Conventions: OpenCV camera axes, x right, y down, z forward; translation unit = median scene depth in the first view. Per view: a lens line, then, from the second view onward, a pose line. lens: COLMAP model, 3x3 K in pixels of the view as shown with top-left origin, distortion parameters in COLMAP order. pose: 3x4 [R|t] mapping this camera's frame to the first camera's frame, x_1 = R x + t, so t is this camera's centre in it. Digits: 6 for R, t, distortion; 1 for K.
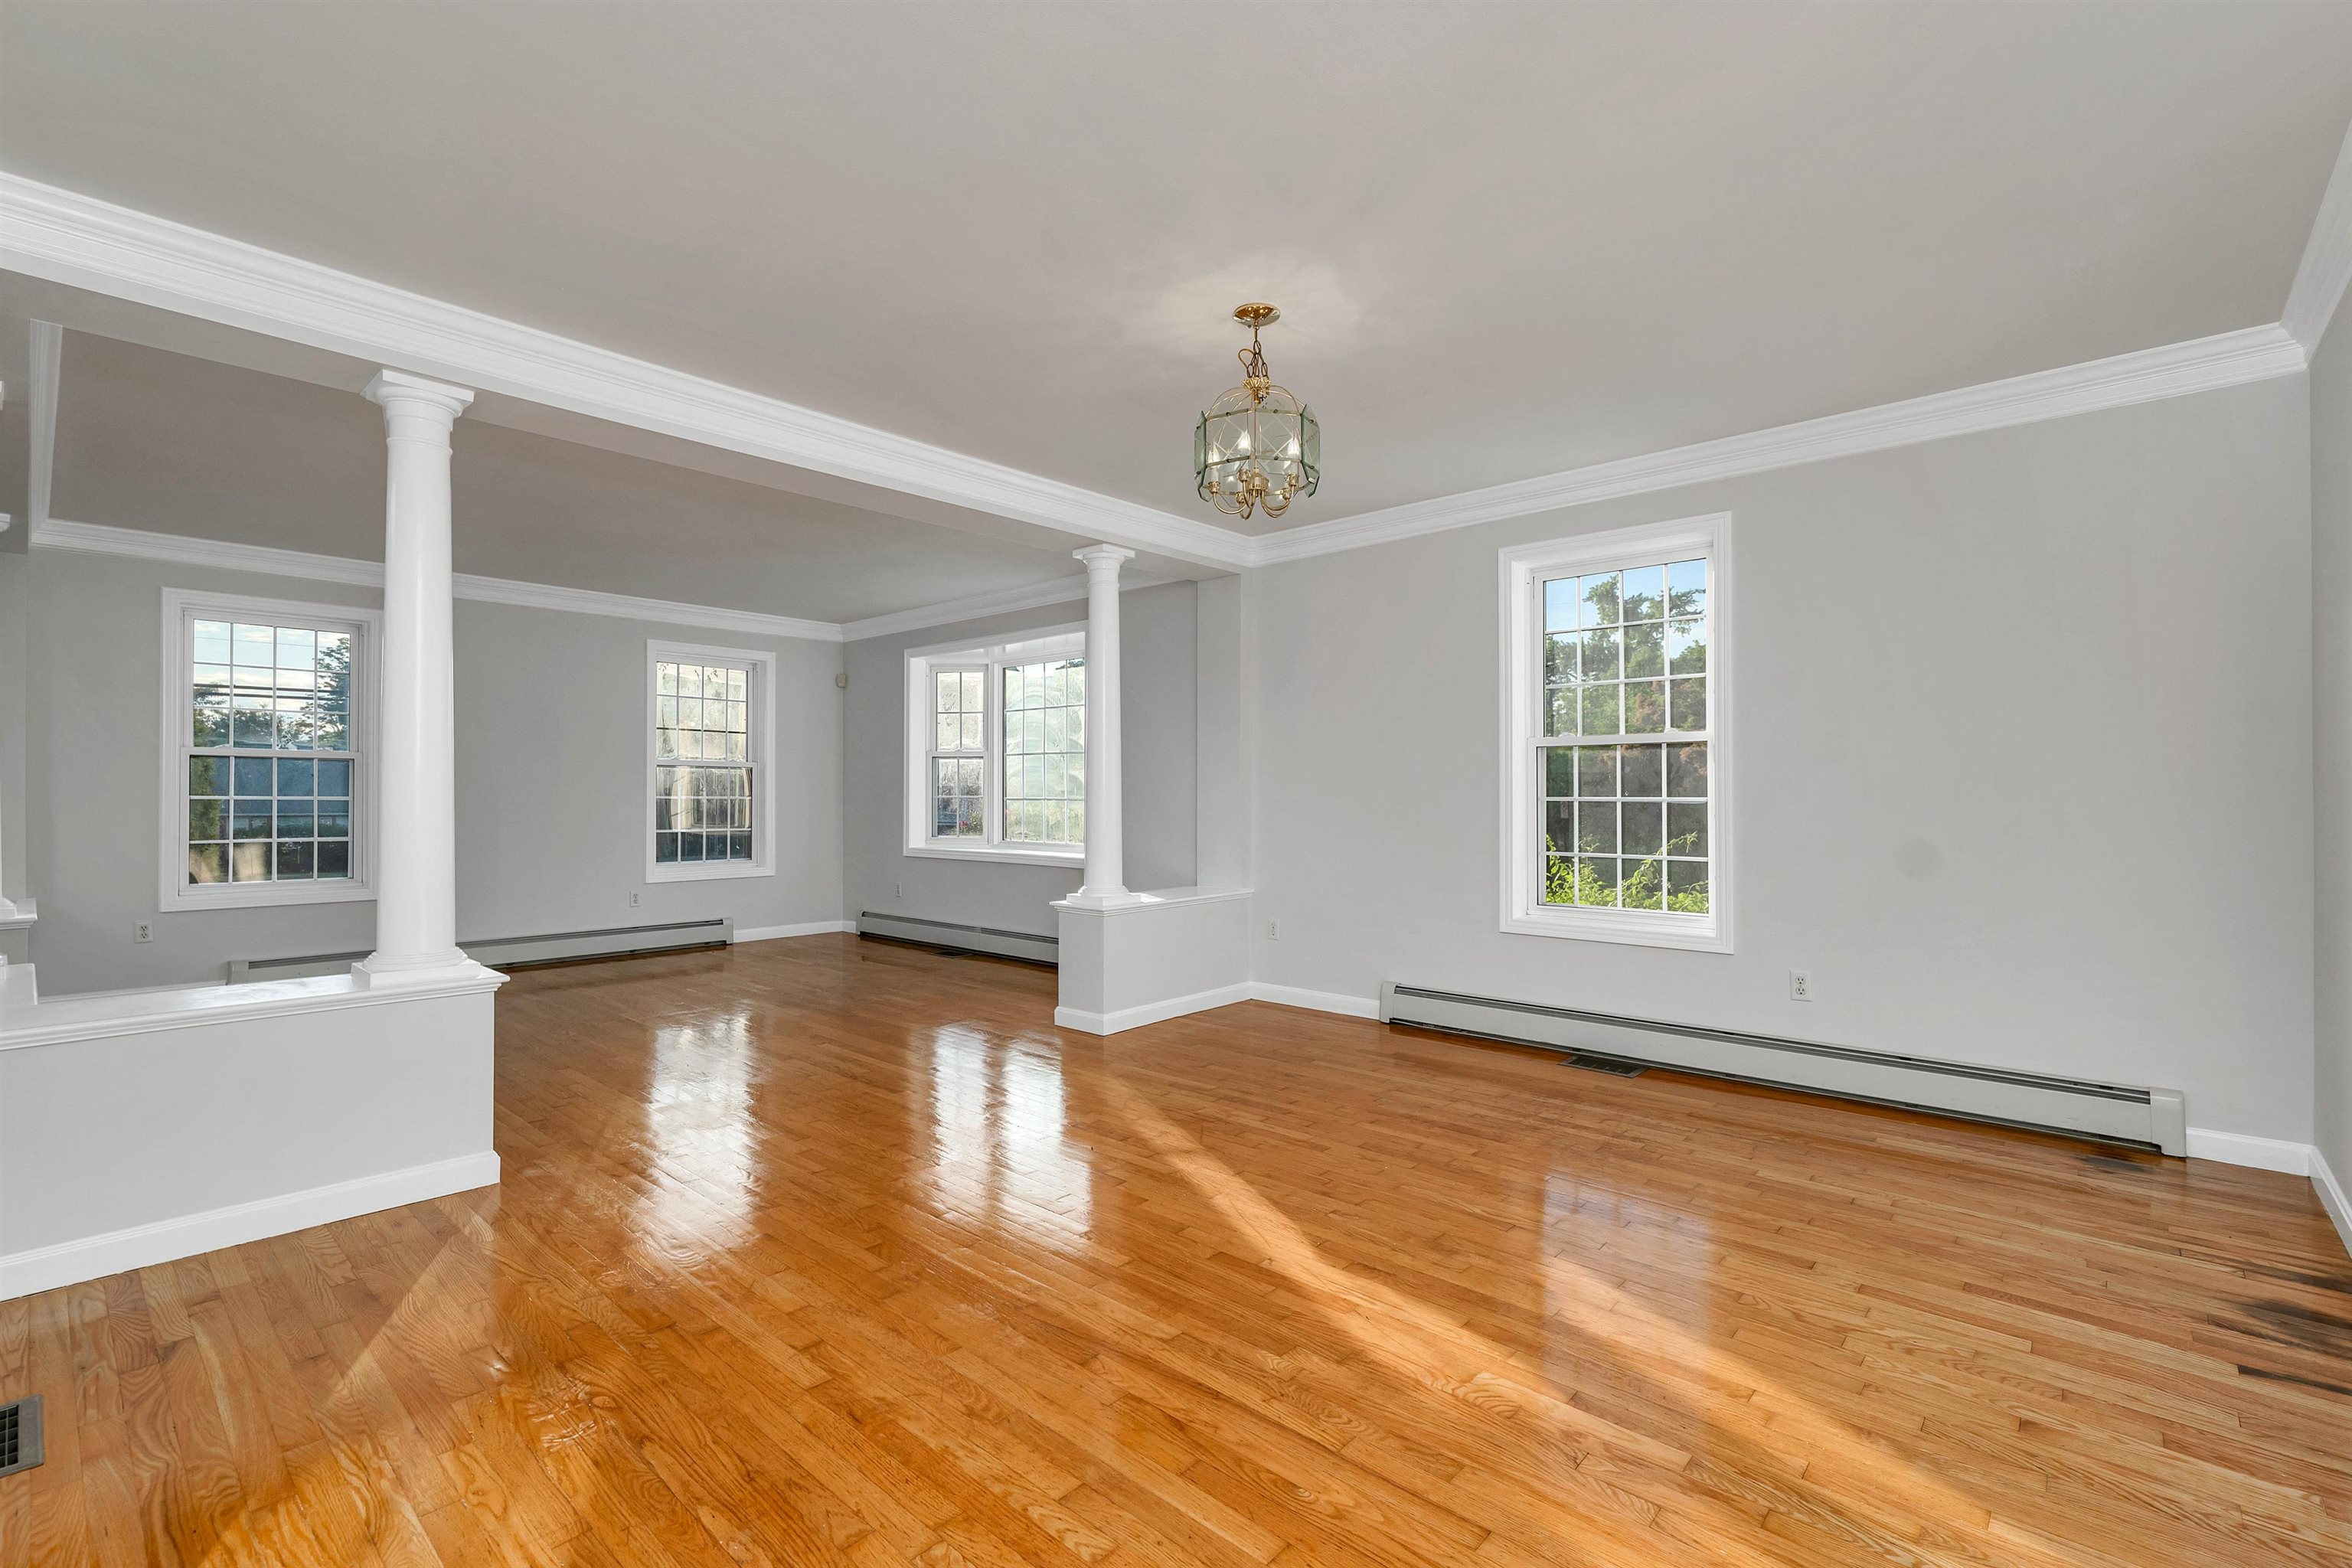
lens RADIAL K [[1032.6, 0, 1170.0], [0, 1032.6, 792.3], [0, 0, 1]] dist [0.001512, 0.000040]
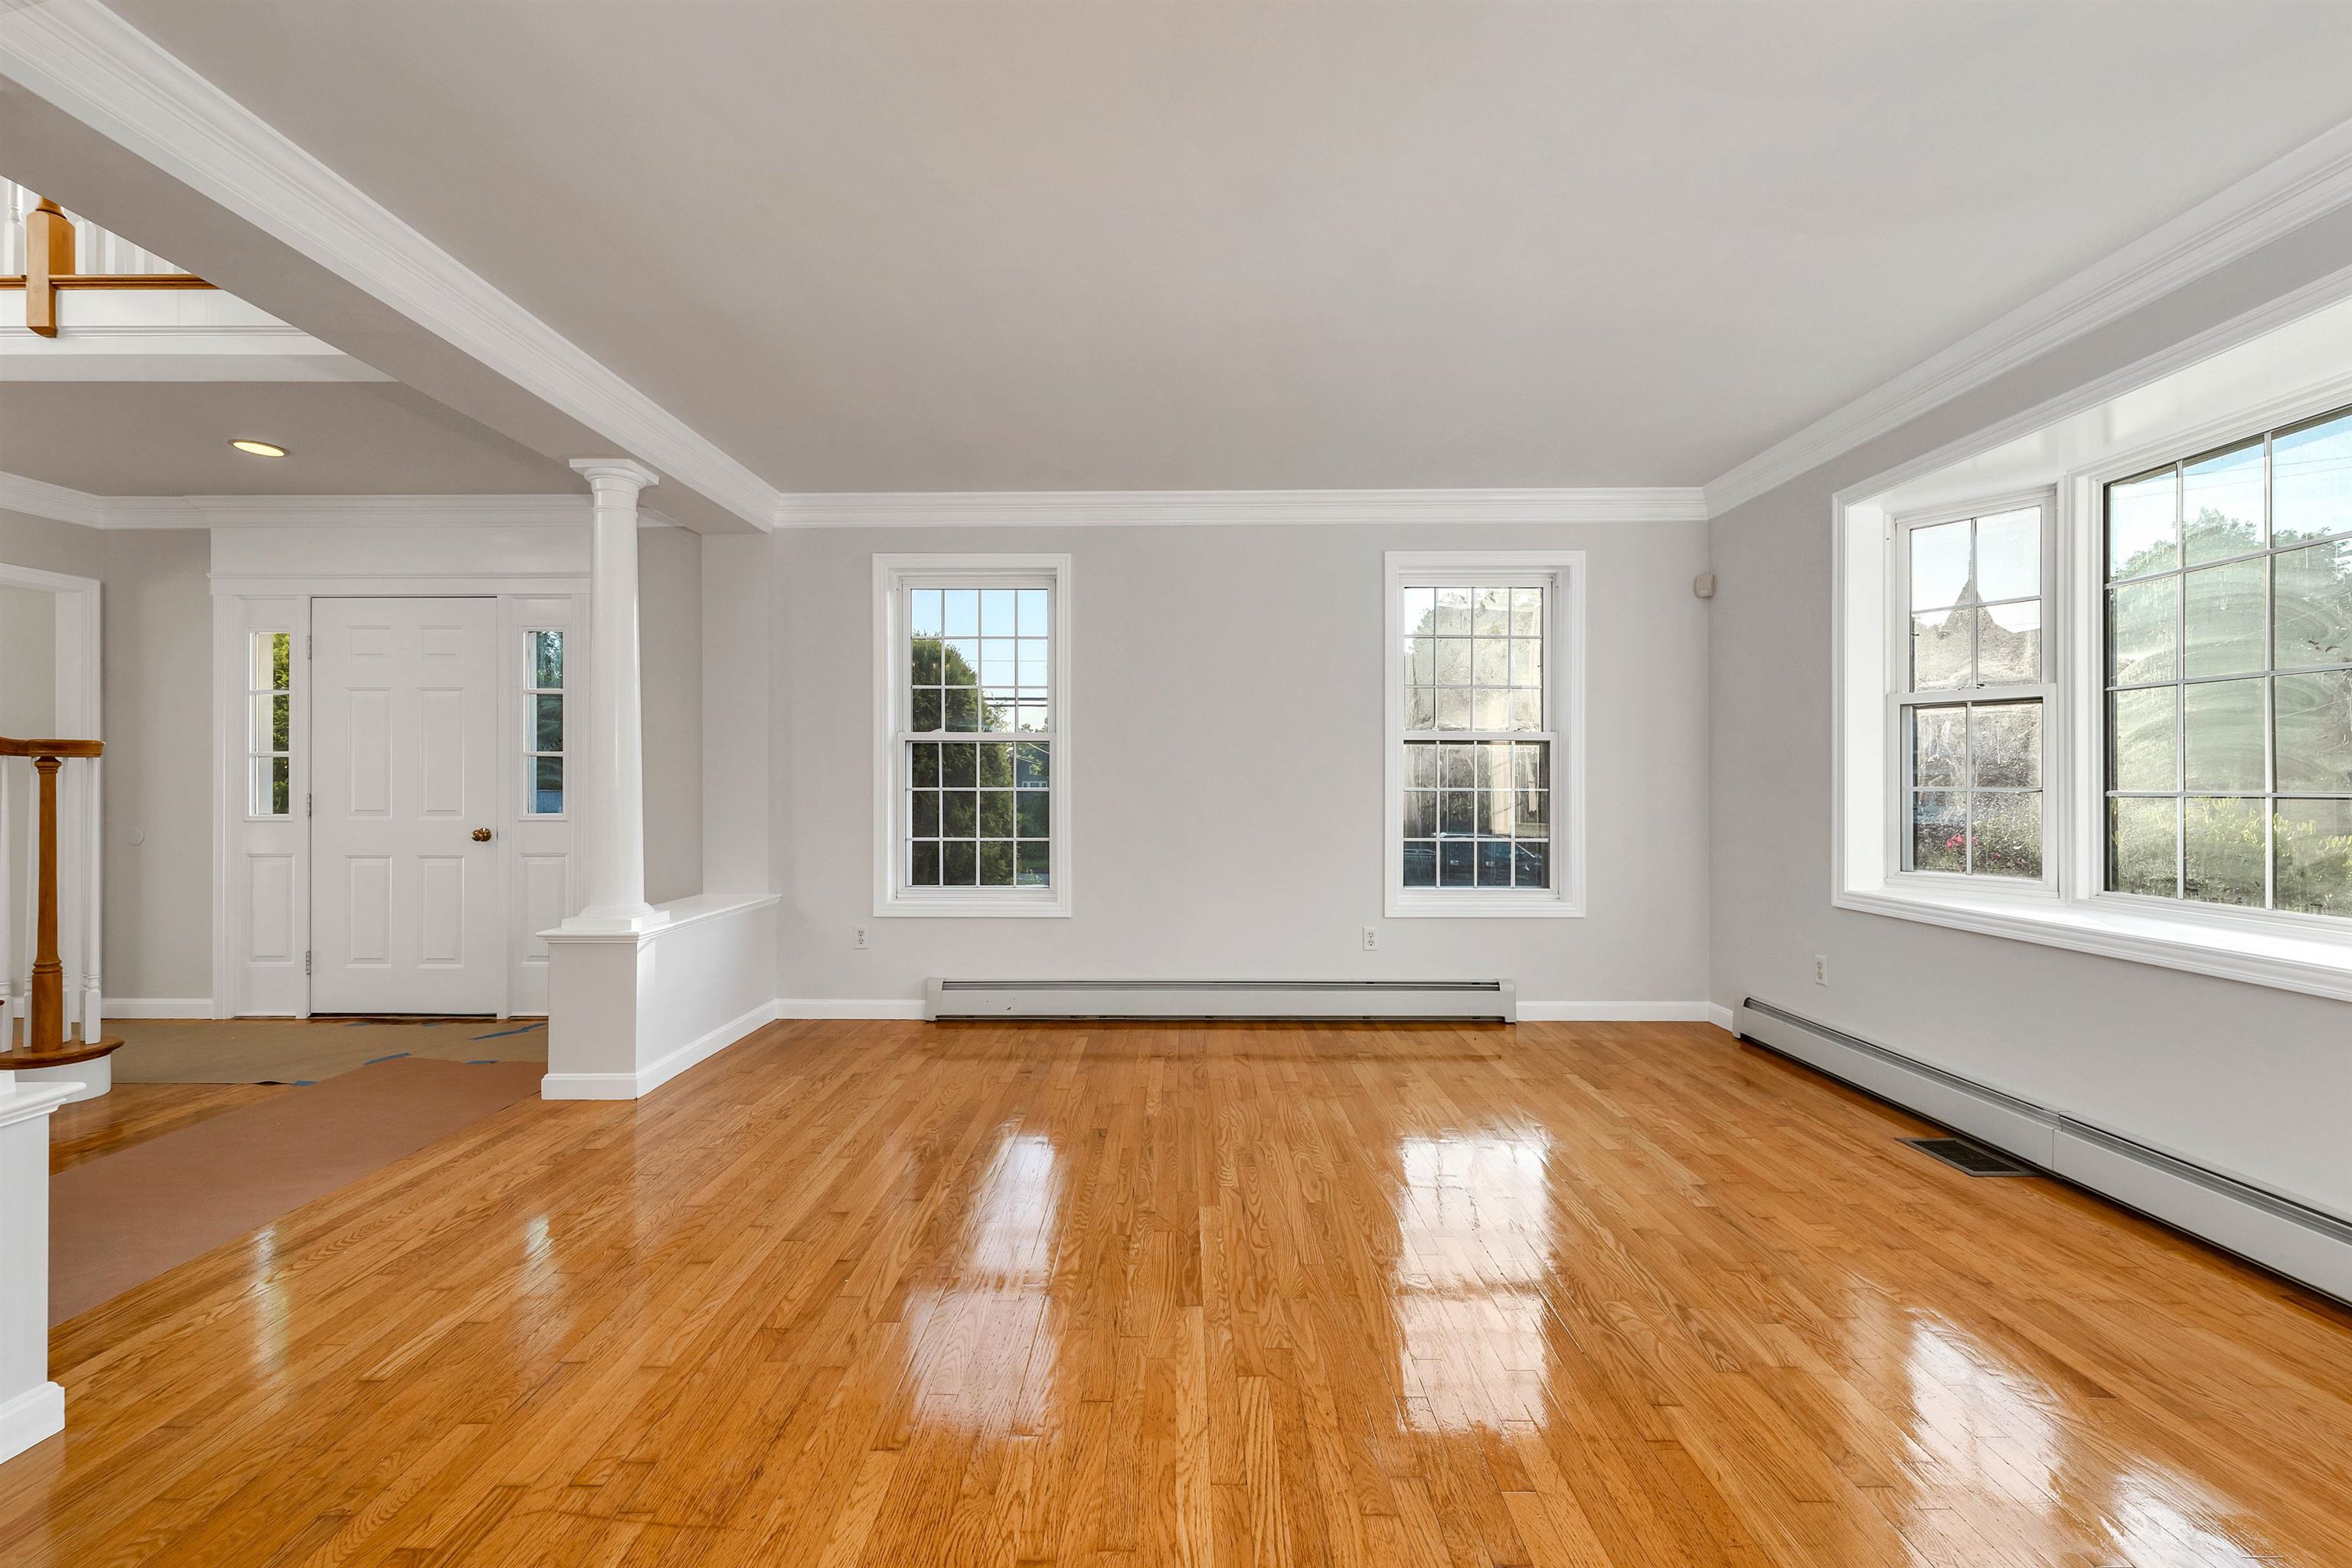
lens RADIAL K [[1013.9, 0, 1176.0], [0, 1013.9, 784.0], [0, 0, 1]] dist [0.017531, -0.000109]
pose [[0.670621, -0.001462, -0.741799, -0.103461], [0.003171, 0.999995, 0.000896, 0.000450], [0.741794, -0.002953, 0.670622, 0.433197]]
